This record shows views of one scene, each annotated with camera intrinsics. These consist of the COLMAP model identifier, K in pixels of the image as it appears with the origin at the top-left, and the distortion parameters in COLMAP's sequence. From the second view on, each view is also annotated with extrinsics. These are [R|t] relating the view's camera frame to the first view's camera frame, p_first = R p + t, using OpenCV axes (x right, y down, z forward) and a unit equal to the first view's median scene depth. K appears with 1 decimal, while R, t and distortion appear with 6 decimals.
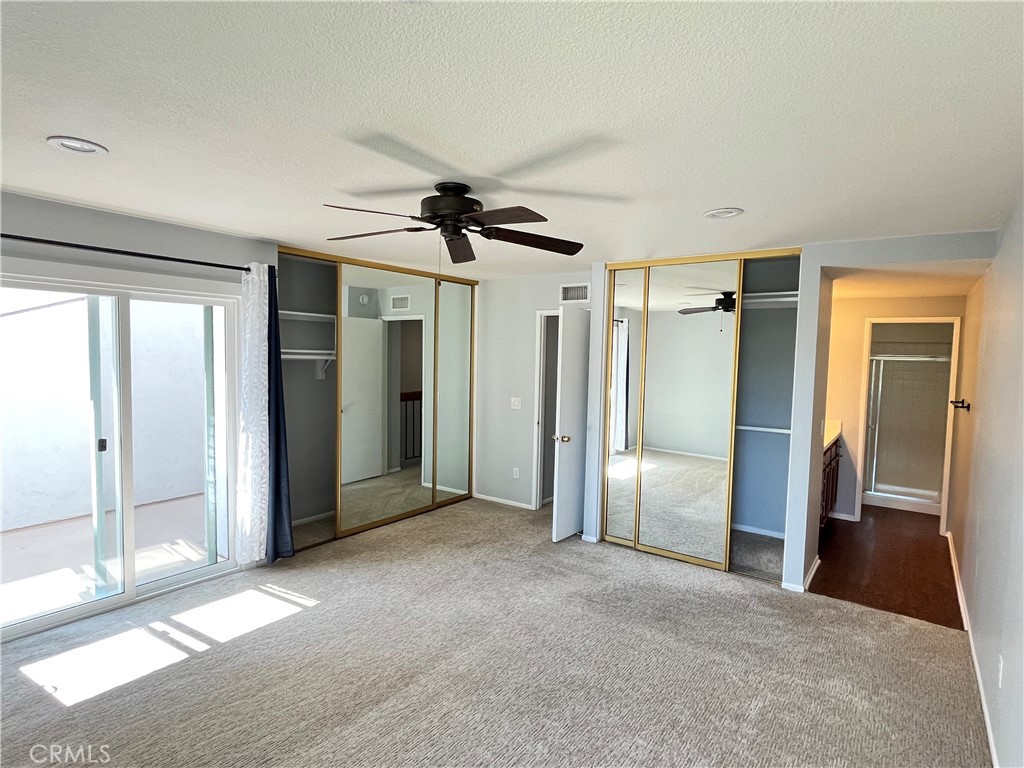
lens RADIAL K [[552.3, 0, 513.1], [0, 552.3, 385.7], [0, 0, 1]] dist [0.004751, 0.001486]
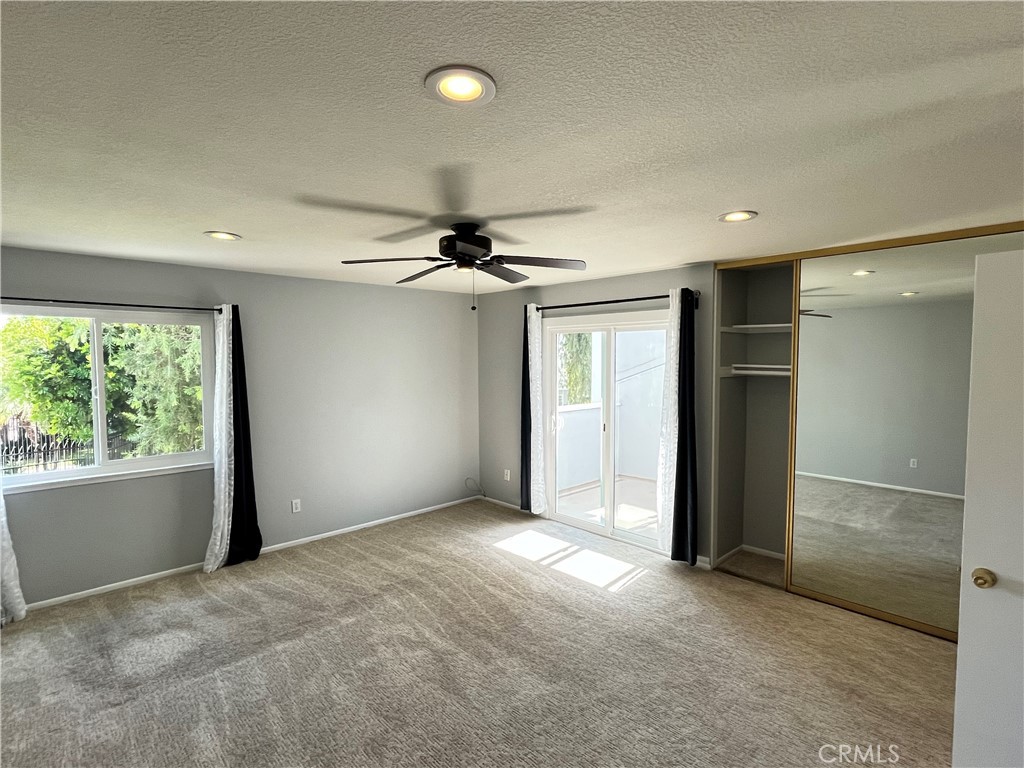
lens RADIAL K [[512.0, 0, 507.8], [0, 512.0, 382.7], [0, 0, 1]] dist [0.003827, 0.001031]
pose [[-0.188115, 0.019839, -0.981947, 0.565767], [-0.062620, 0.997519, 0.032150, -0.037925], [0.980149, 0.067538, -0.186406, 0.778749]]
